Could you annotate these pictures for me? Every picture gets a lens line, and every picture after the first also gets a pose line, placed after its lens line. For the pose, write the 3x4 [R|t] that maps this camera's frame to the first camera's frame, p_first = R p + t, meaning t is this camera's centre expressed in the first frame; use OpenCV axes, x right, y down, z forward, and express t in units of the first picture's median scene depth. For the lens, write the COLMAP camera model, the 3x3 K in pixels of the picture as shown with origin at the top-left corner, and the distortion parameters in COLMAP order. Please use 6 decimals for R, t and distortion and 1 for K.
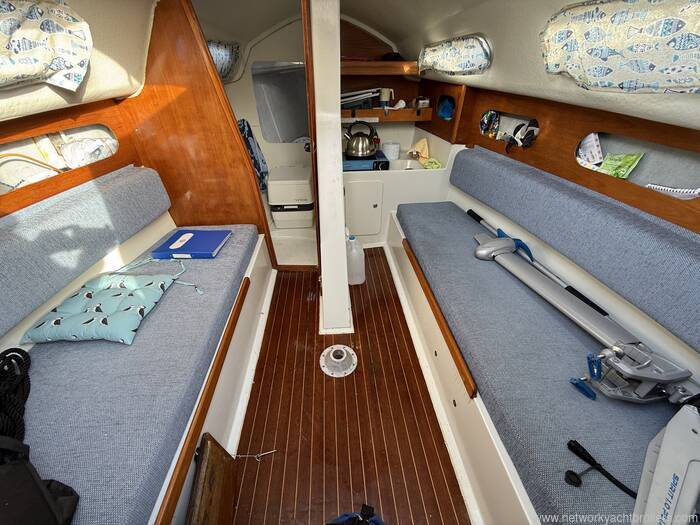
lens RADIAL K [[278.6, 0, 350.0], [0, 278.6, 262.5], [0, 0, 1]] dist [-0.000988, 0.000395]
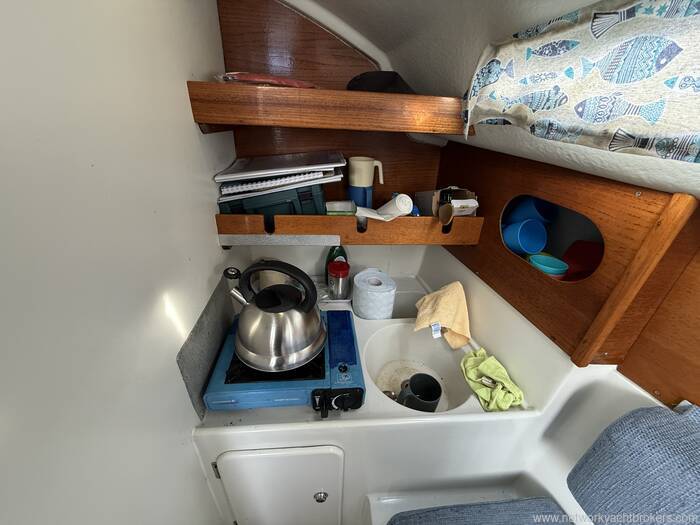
lens RADIAL K [[278.6, 0, 350.0], [0, 278.6, 262.5], [0, 0, 1]] dist [-0.000988, 0.000395]
pose [[0.998895, 0.035856, 0.030371, 0.139446], [-0.031887, 0.991973, -0.122366, -0.583268], [-0.034515, 0.121262, 0.992020, 0.844228]]
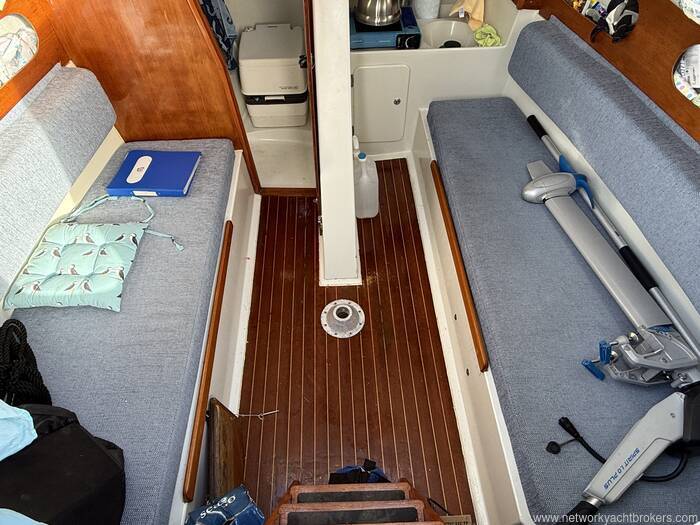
lens RADIAL K [[439.2, 0, 350.0], [0, 439.2, 262.5], [0, 0, 1]] dist [0.000807, -0.000167]
pose [[0.999640, 0.019036, -0.018897, 0.002753], [-0.012276, 0.951077, 0.308710, -0.209543], [0.023849, -0.308367, 0.950969, -0.209675]]
